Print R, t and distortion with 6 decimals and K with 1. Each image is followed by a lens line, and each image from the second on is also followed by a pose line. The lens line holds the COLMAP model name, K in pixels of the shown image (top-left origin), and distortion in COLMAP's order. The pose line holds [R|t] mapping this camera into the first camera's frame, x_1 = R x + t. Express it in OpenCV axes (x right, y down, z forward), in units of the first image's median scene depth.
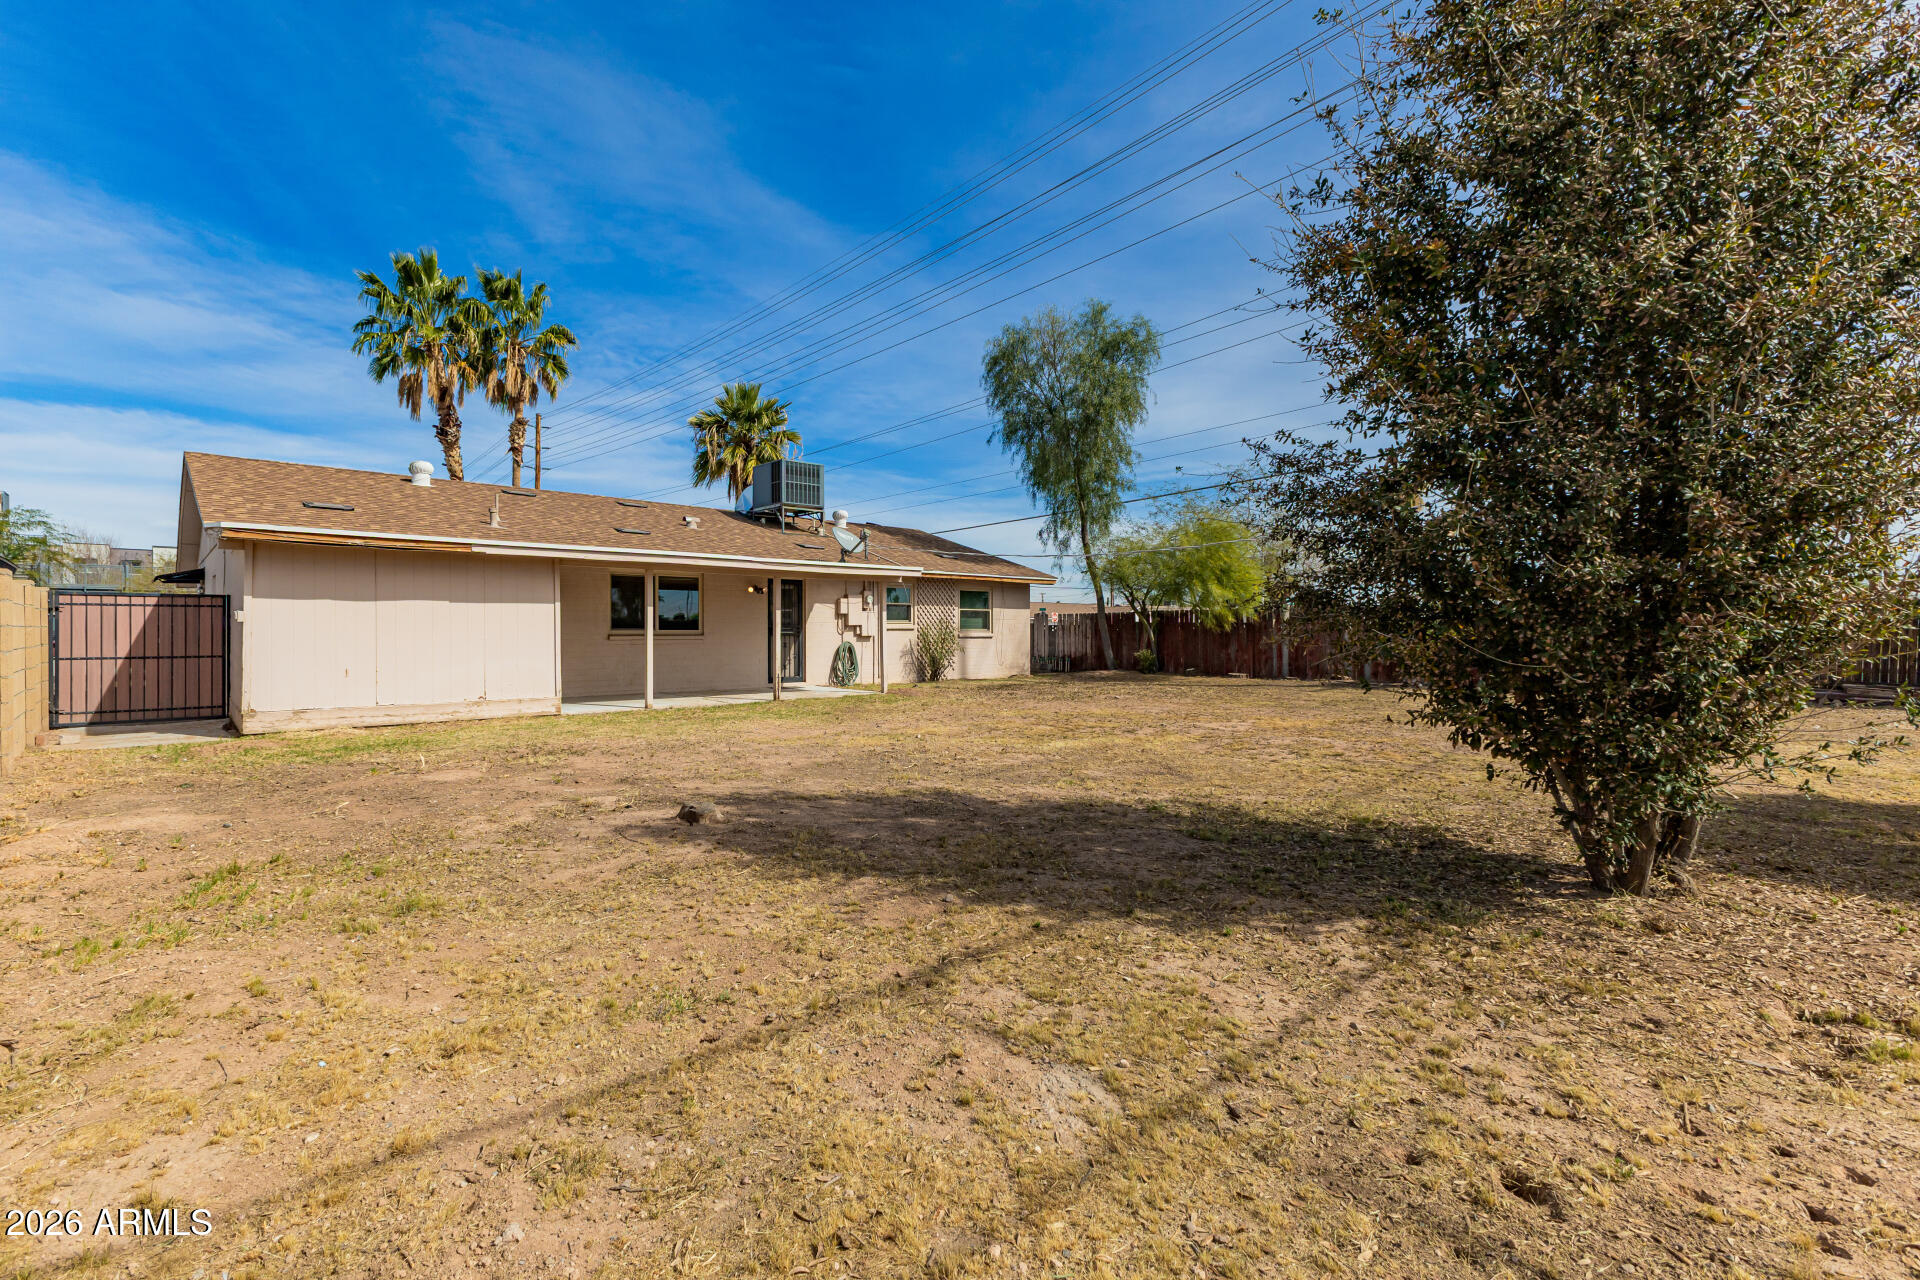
lens RADIAL K [[834.0, 0, 967.6], [0, 834.0, 632.2], [0, 0, 1]] dist [0.007947, -0.000140]
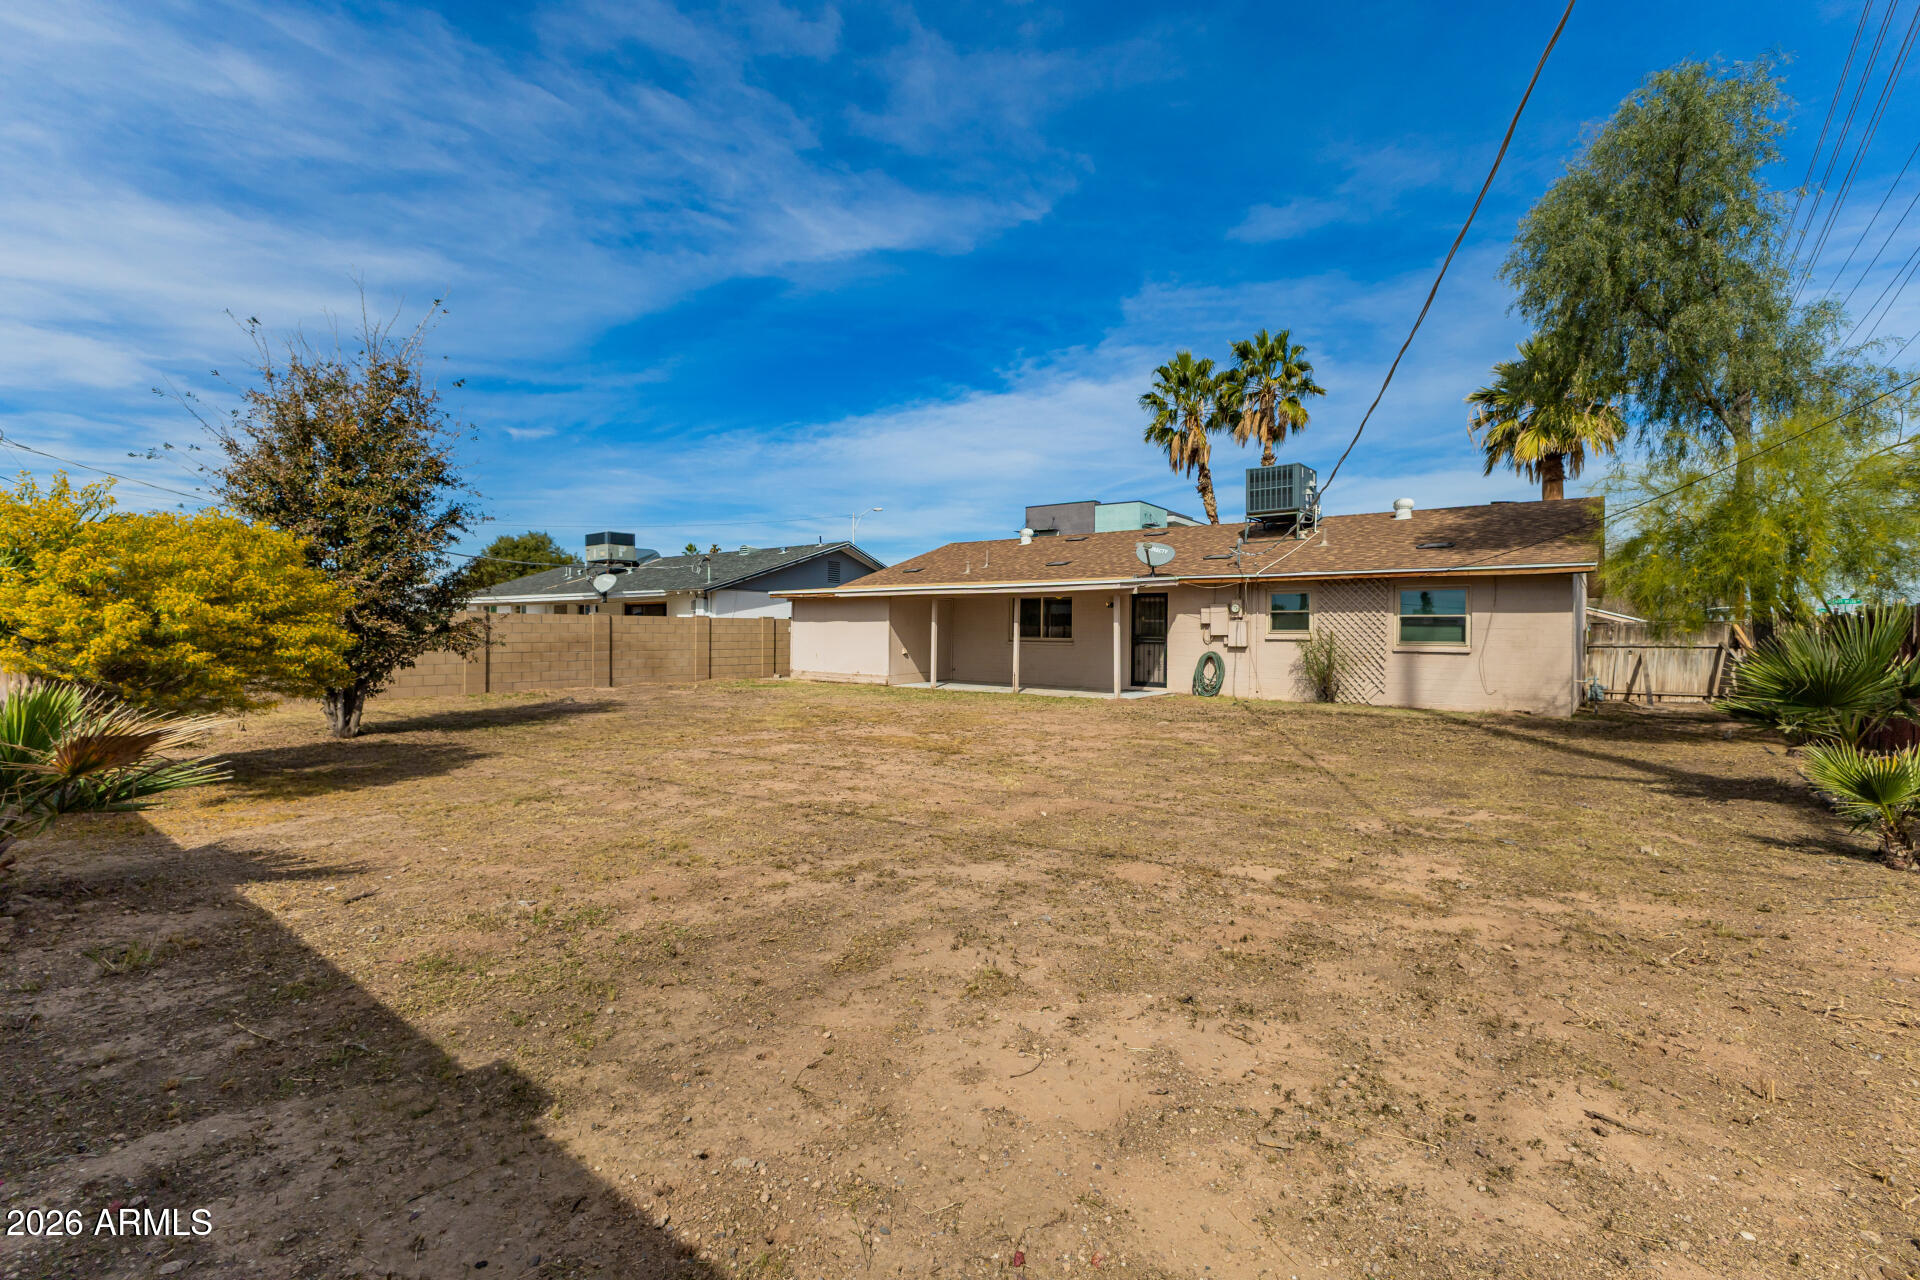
lens RADIAL K [[834.0, 0, 967.6], [0, 834.0, 632.2], [0, 0, 1]] dist [0.007947, -0.000140]
pose [[0.192435, 0.006203, -0.981290, 0.776449], [-0.009331, 0.999946, 0.004491, -0.013772], [0.981265, 0.008292, 0.192482, 0.525919]]
